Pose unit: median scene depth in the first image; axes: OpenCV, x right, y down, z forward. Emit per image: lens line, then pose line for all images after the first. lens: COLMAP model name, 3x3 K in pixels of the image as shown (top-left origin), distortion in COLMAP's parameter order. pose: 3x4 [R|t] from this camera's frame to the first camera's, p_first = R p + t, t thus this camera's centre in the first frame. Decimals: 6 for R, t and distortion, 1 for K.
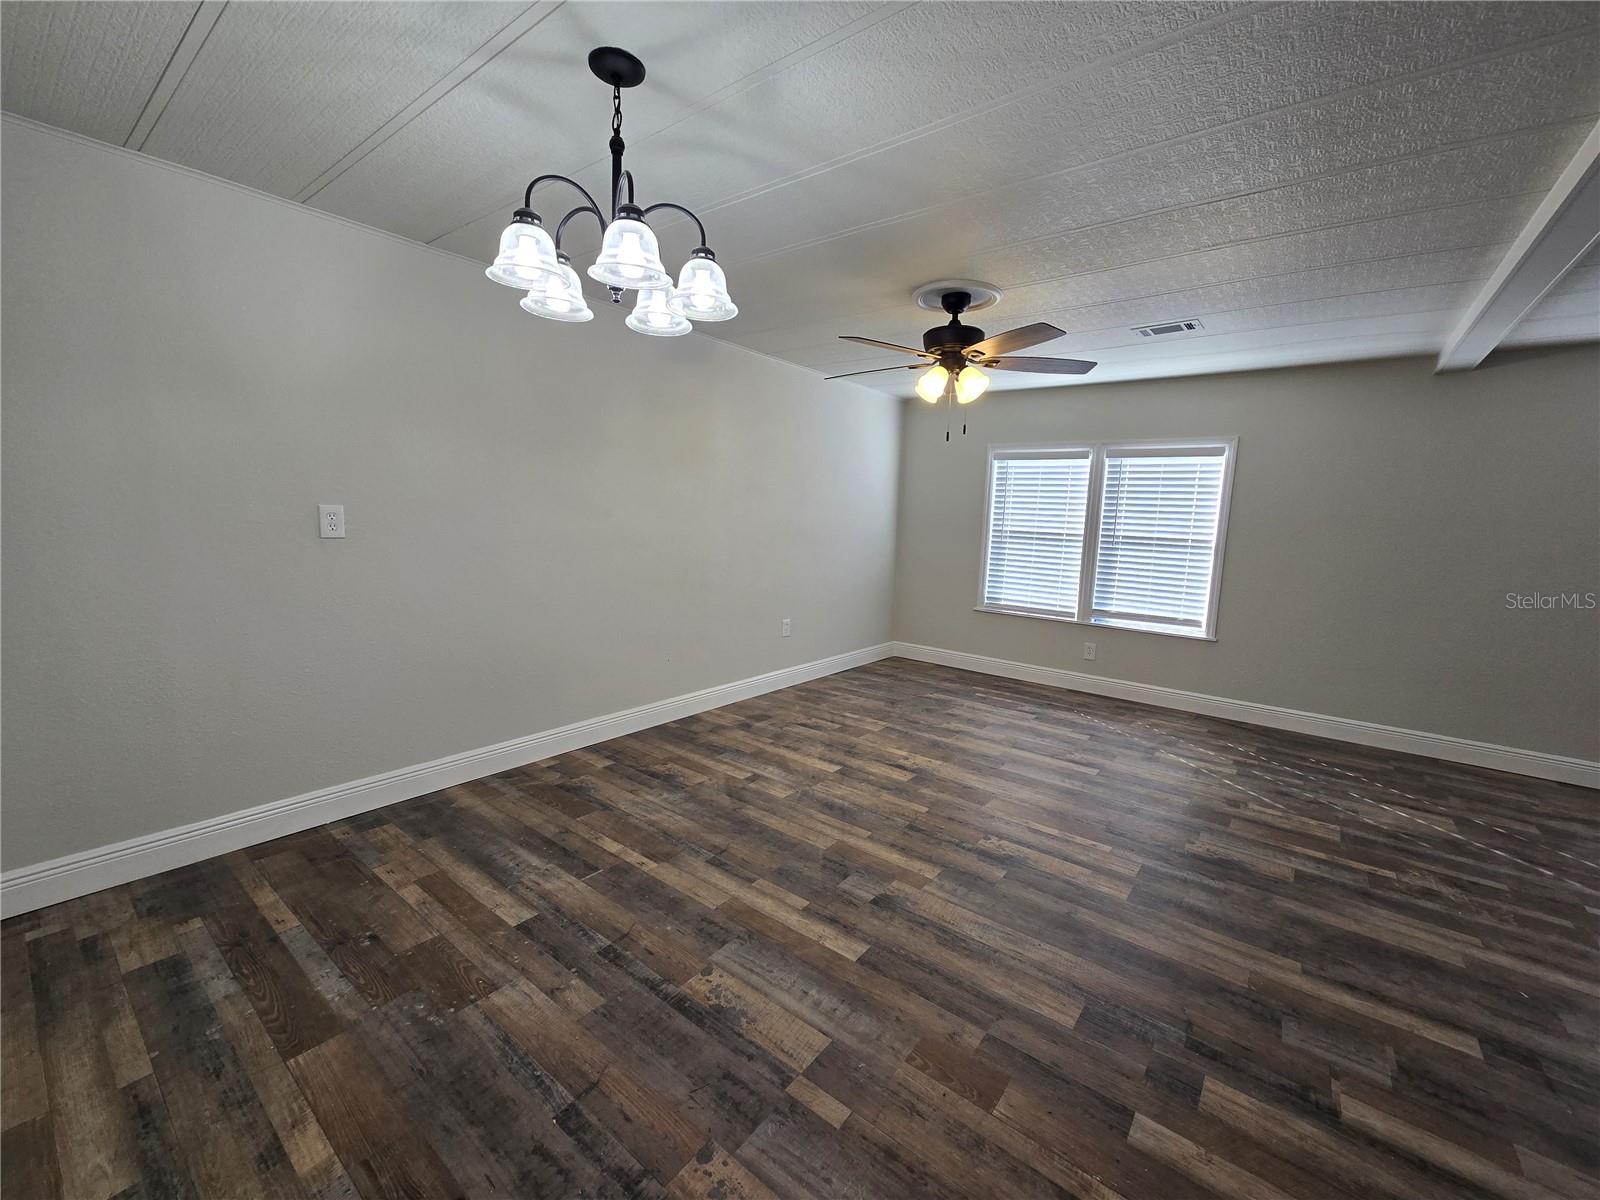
lens RADIAL K [[654.9, 0, 786.5], [0, 654.9, 599.6], [0, 0, 1]] dist [0.006006, 0.001999]
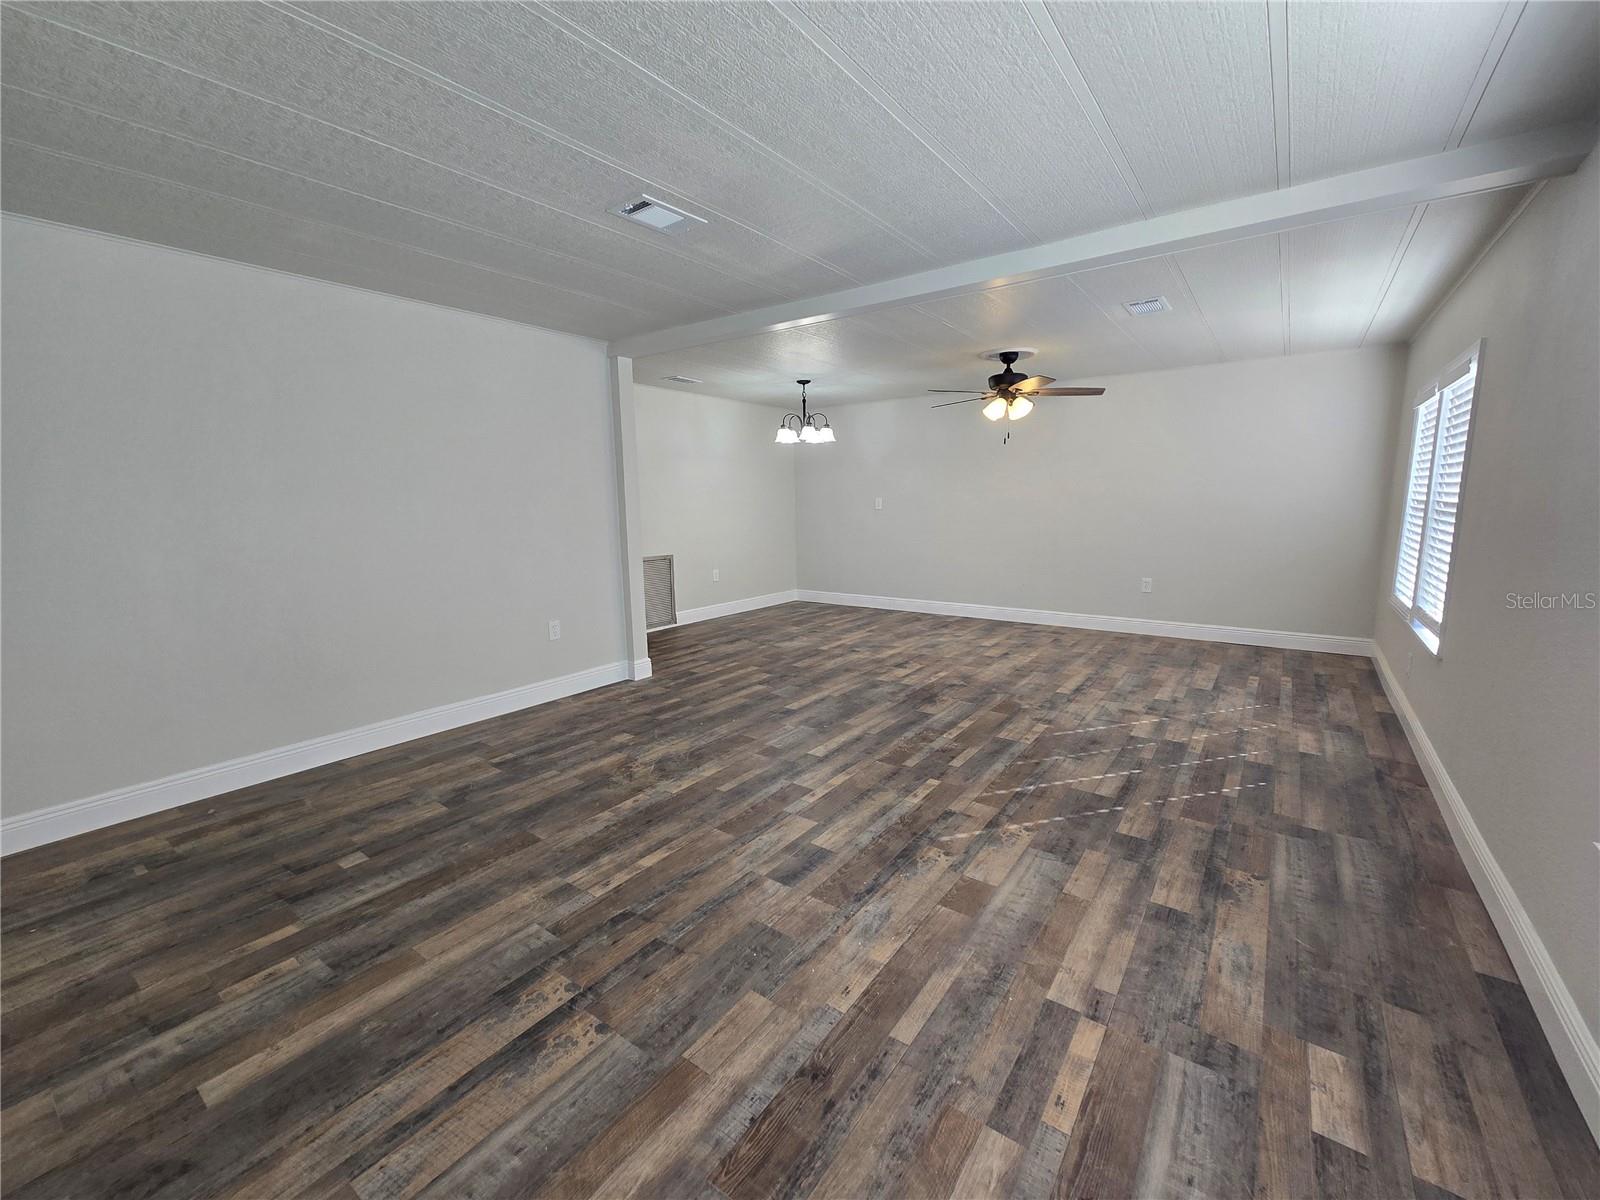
lens RADIAL K [[654.9, 0, 805.3], [0, 654.9, 597.3], [0, 0, 1]] dist [0.006006, 0.001999]
pose [[0.020398, 0.113791, -0.993295, 1.853497], [-0.118526, 0.986771, 0.110609, 0.011387], [0.992741, 0.115475, 0.033616, 0.518817]]
